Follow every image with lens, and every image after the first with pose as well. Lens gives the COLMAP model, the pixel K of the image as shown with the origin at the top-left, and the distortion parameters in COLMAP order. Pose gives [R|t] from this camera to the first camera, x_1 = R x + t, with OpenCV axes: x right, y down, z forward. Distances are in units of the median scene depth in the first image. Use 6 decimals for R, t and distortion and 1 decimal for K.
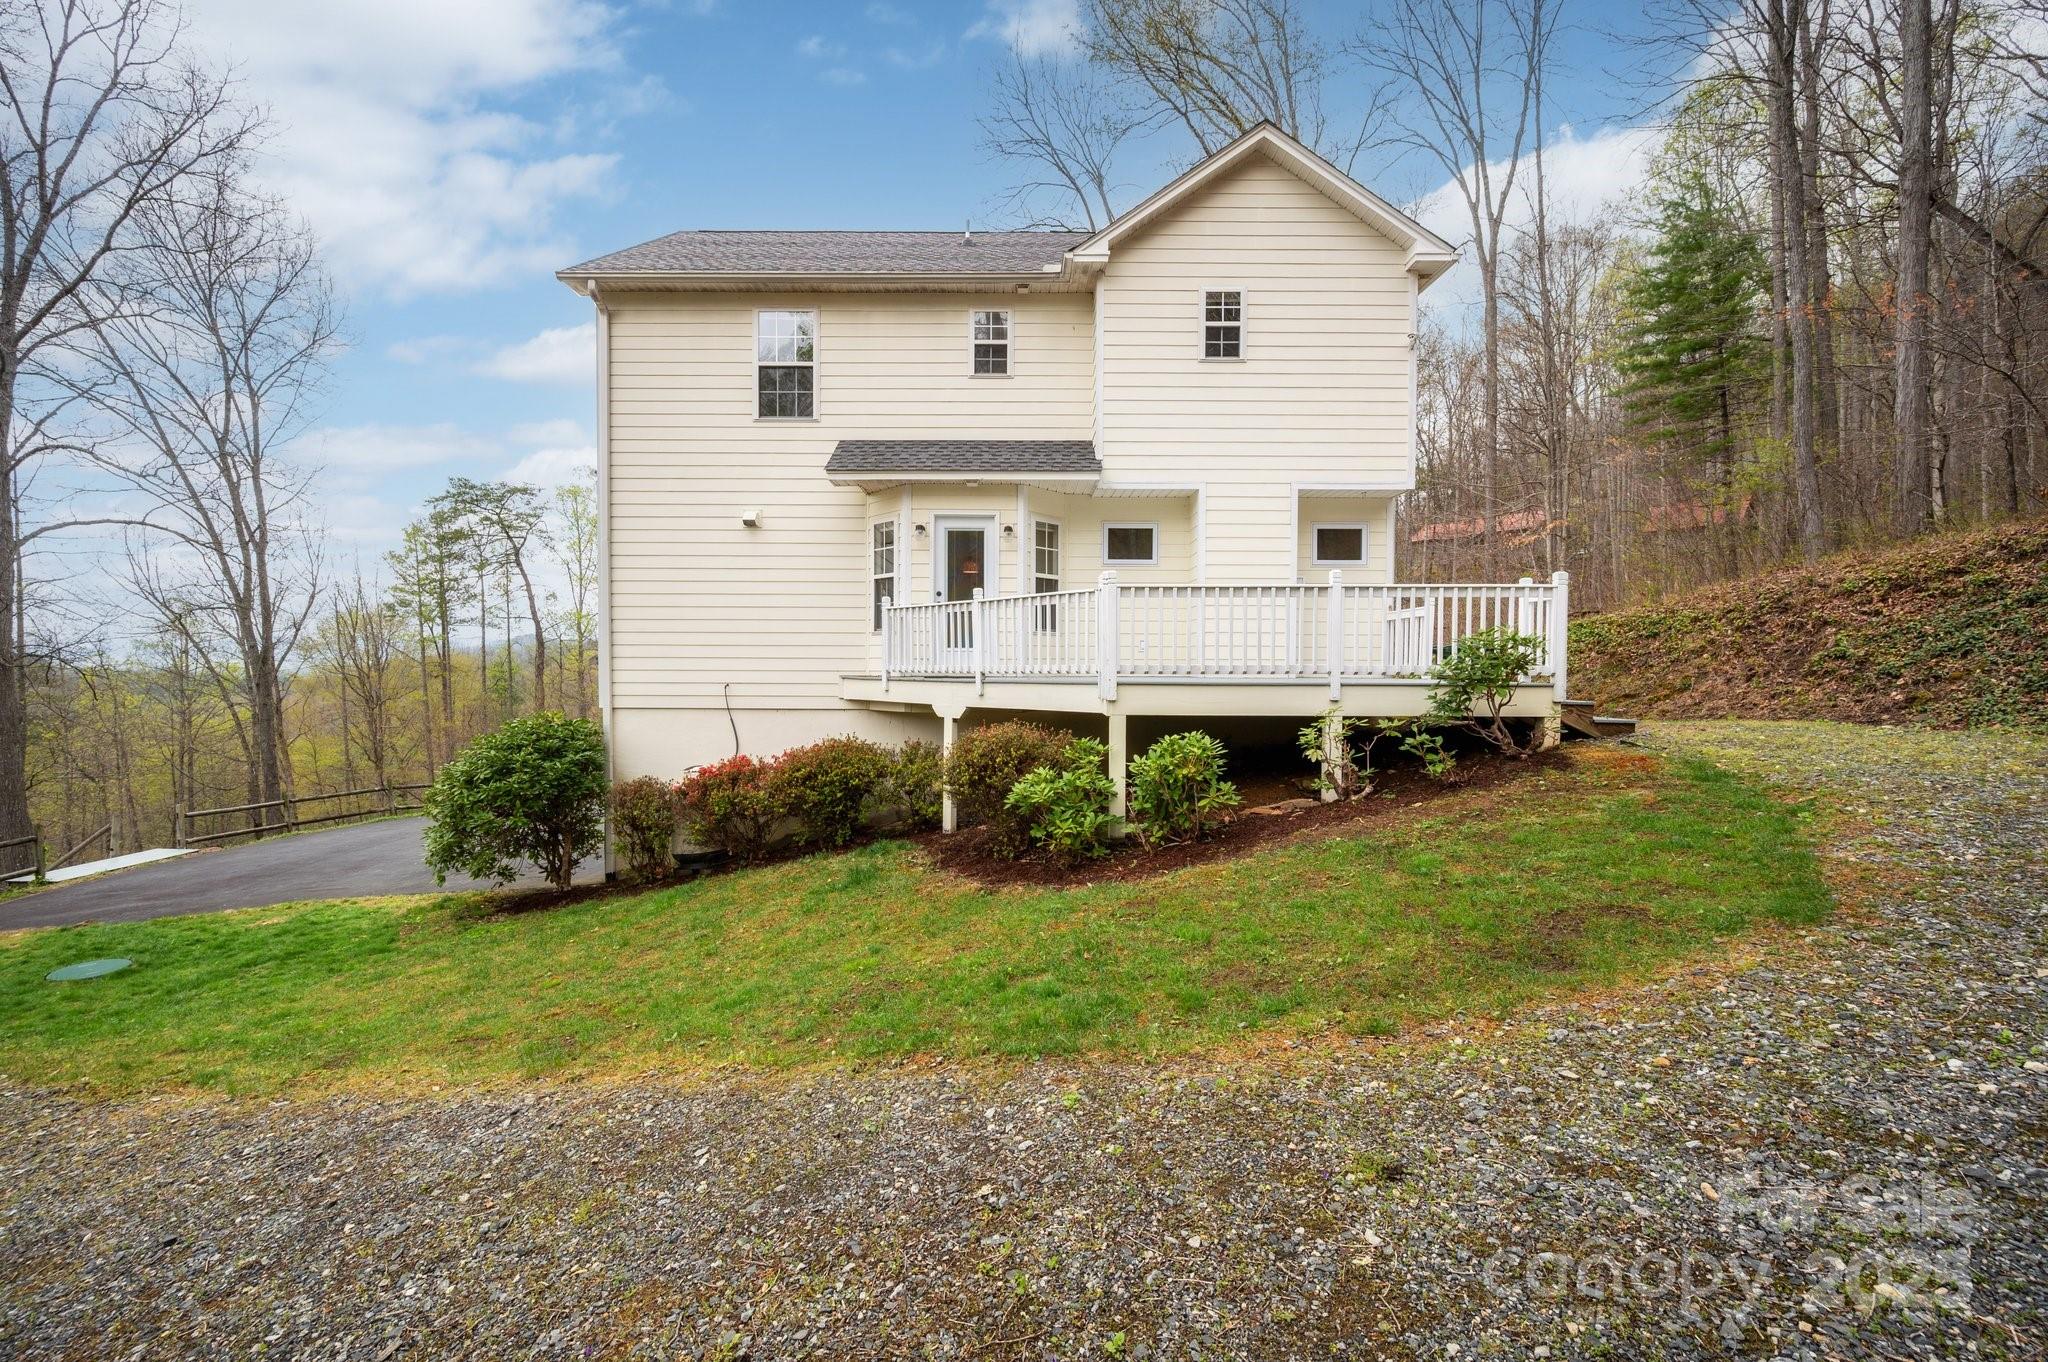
lens RADIAL K [[817.3, 0, 1035.8], [0, 817.3, 683.8], [0, 0, 1]] dist [-0.001323, -0.000110]
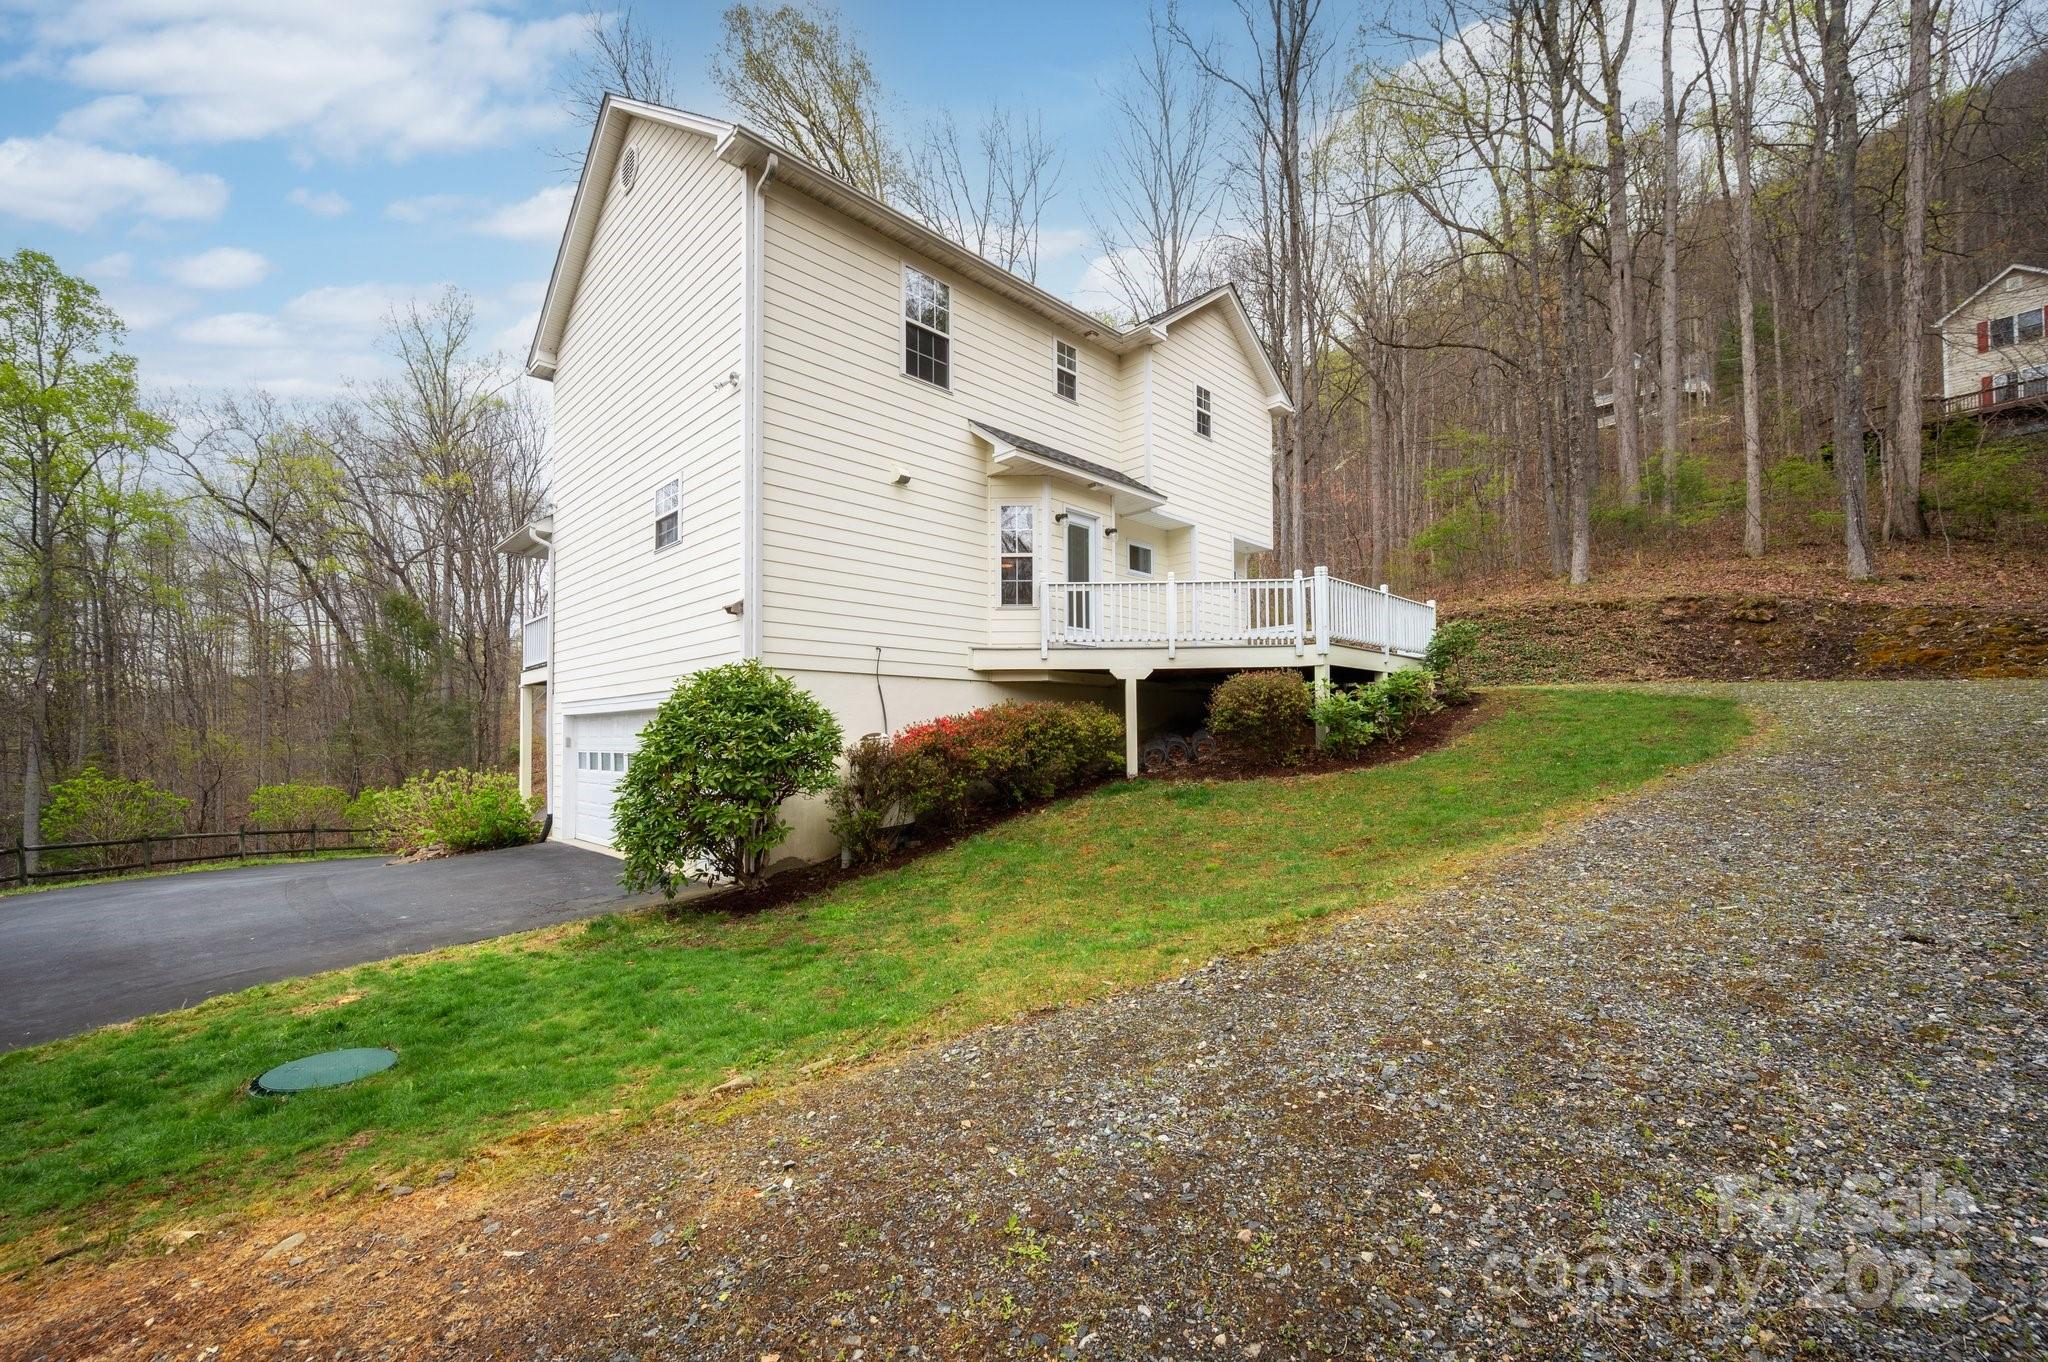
lens RADIAL K [[817.3, 0, 1030.5], [0, 817.3, 718.8], [0, 0, 1]] dist [-0.001323, -0.000110]
pose [[0.711139, 0.008587, 0.702999, -0.941347], [0.028323, 0.998764, -0.040851, 0.129067], [-0.702481, 0.048962, 0.710016, 0.241128]]
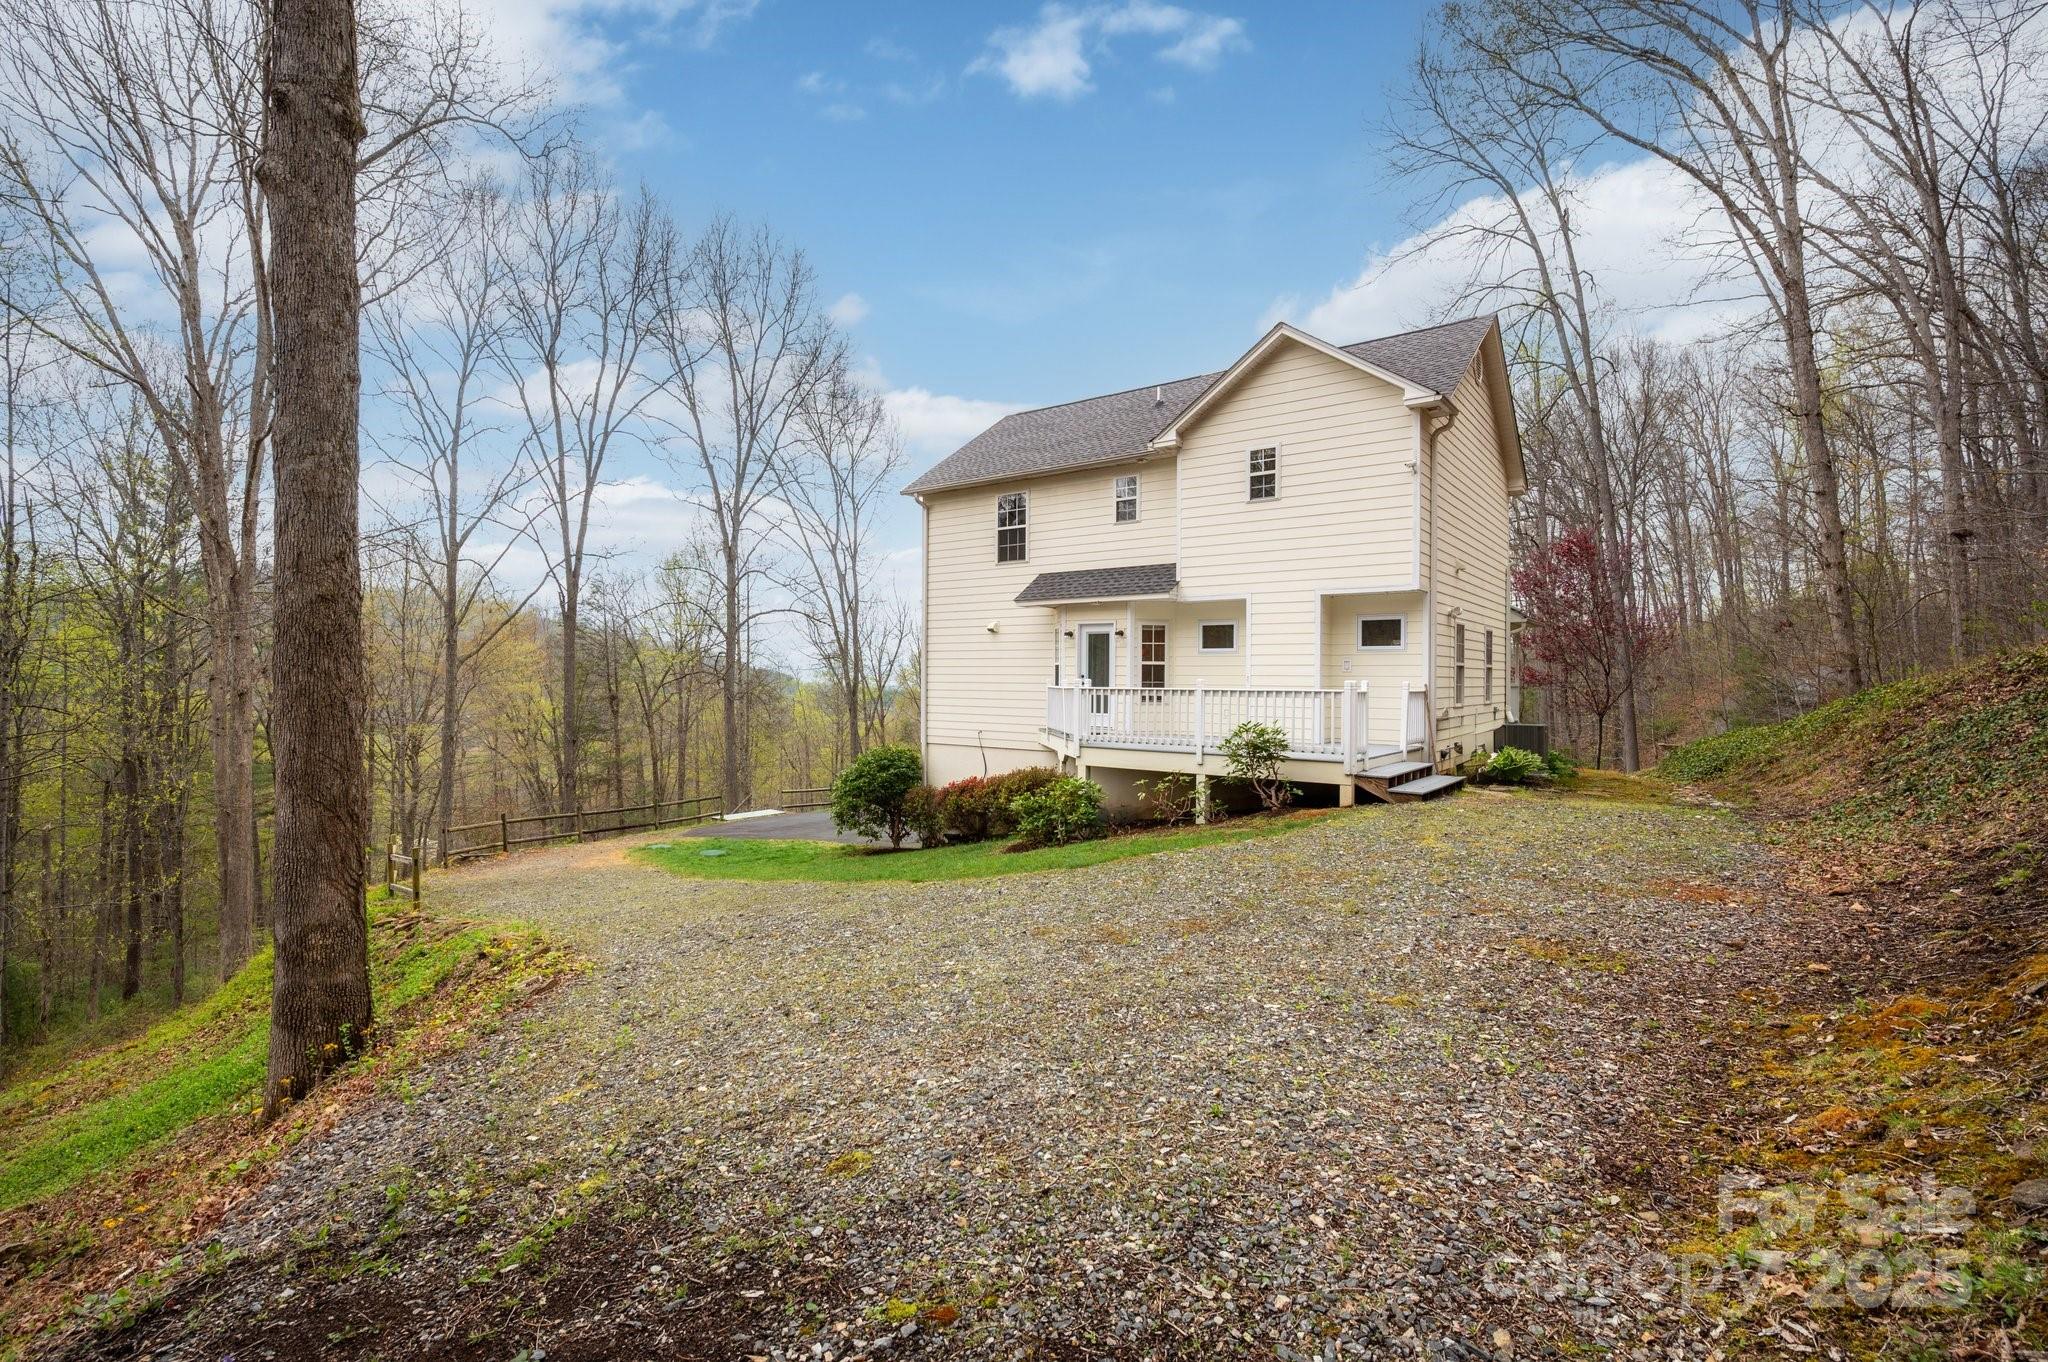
lens RADIAL K [[951.6, 0, 1018.0], [0, 951.6, 673.4], [0, 0, 1]] dist [0.000500, -0.000046]
pose [[0.795556, -0.000616, -0.605880, 0.835181], [-0.018981, 0.999483, -0.025940, -0.068262], [0.605582, 0.032137, 0.795133, -0.447293]]
